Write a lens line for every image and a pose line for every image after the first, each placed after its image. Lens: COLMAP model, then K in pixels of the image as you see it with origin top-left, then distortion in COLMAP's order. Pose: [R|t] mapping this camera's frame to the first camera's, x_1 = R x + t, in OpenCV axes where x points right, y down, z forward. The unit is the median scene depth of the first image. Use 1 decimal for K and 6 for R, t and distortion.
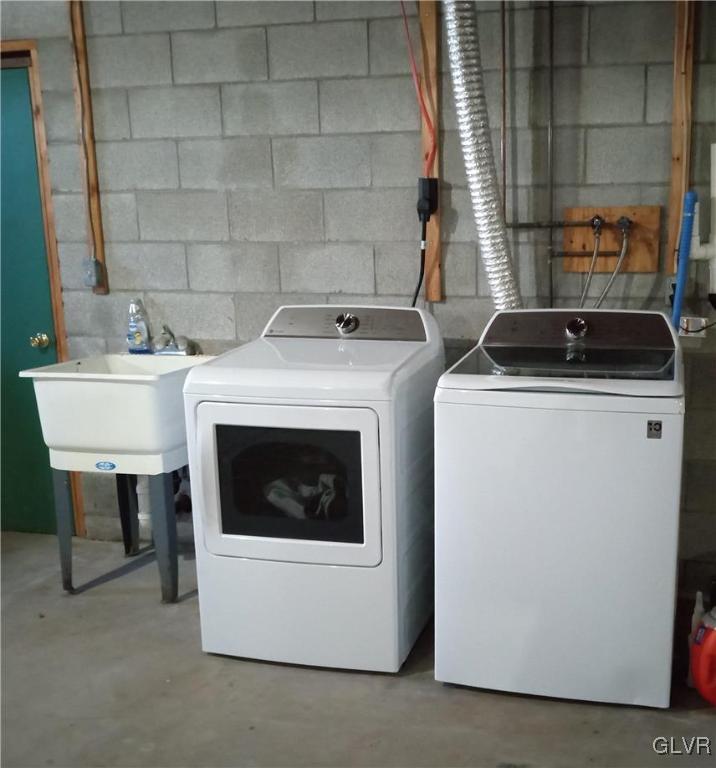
lens RADIAL K [[875.5, 0, 359.5], [0, 875.5, 378.2], [0, 0, 1]] dist [0.010769, 0.000000]
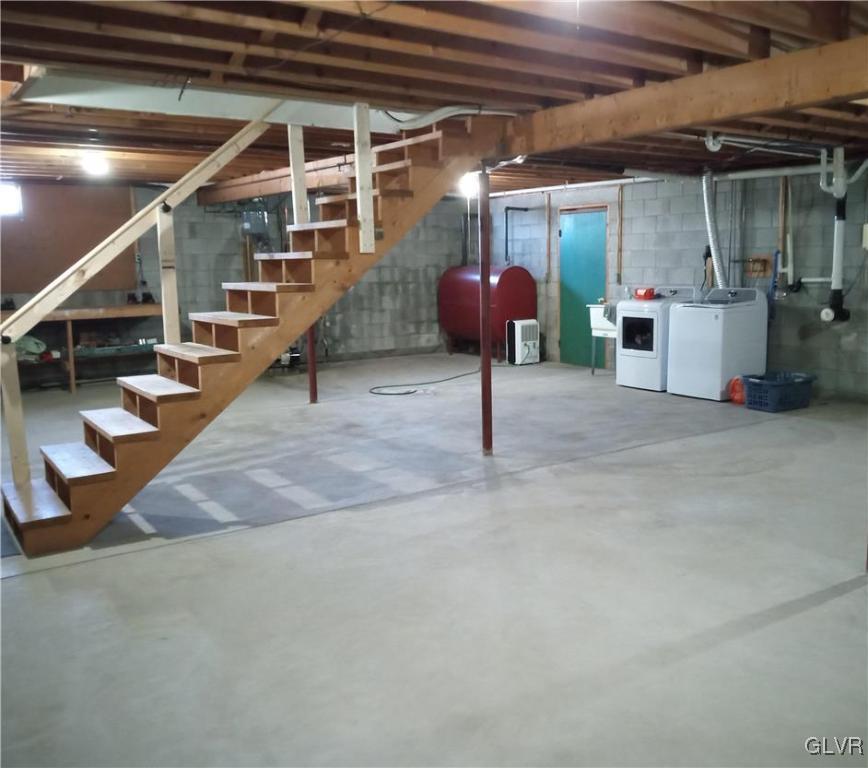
lens RADIAL K [[819.0, 0, 436.7], [0, 819.0, 383.5], [0, 0, 1]] dist [-0.022258, 0.000000]
pose [[0.723714, 0.101511, -0.682593, 1.372038], [-0.126151, 0.991916, 0.013761, 0.321813], [0.678471, 0.076151, 0.730669, -1.655946]]
